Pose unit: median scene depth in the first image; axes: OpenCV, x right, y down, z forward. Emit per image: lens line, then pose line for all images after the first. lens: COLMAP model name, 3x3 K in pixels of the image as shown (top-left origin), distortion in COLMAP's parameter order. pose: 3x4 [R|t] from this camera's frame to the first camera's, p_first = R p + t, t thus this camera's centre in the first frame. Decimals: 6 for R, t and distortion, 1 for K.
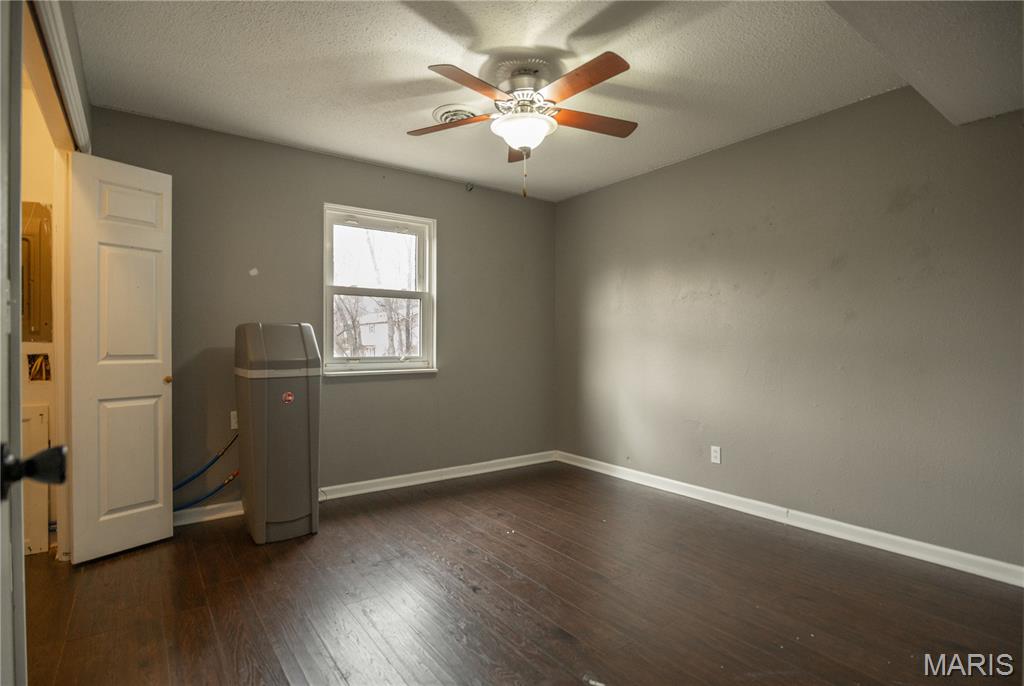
lens RADIAL K [[515.5, 0, 512.0], [0, 515.5, 343.0], [0, 0, 1]] dist [0.000465, 0.000027]
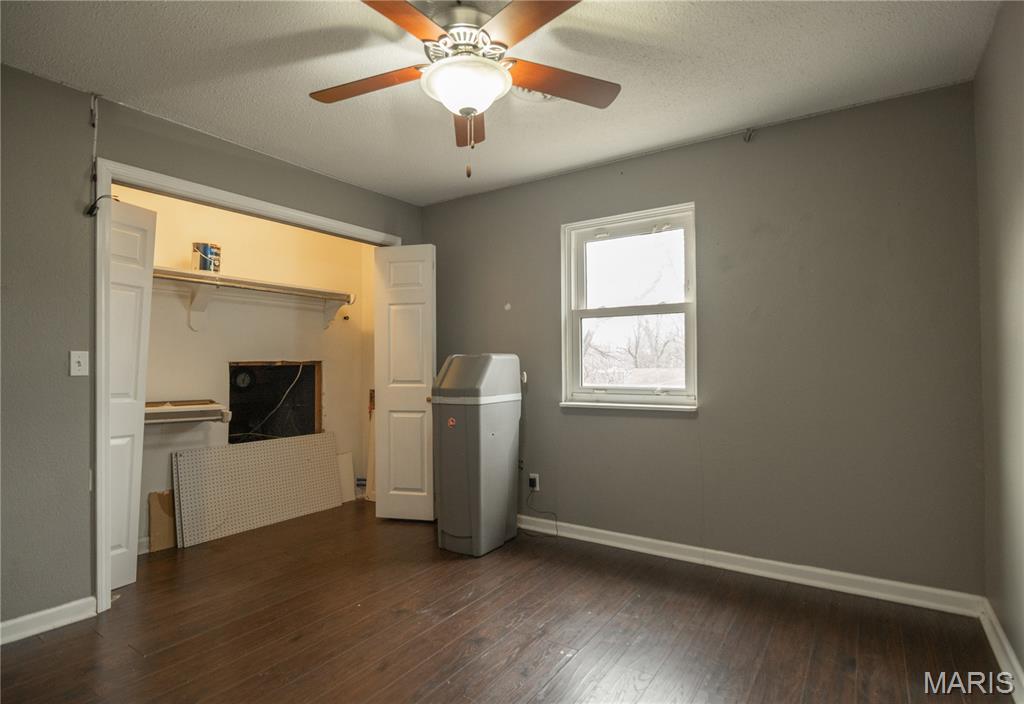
lens RADIAL K [[535.2, 0, 512.0], [0, 535.2, 352.0], [0, 0, 1]] dist [-0.000030, 0.000086]
pose [[0.345597, -0.020488, -0.938159, 0.665129], [0.009968, 0.999785, -0.018162, -0.022682], [0.938330, -0.003075, 0.345727, 0.704570]]
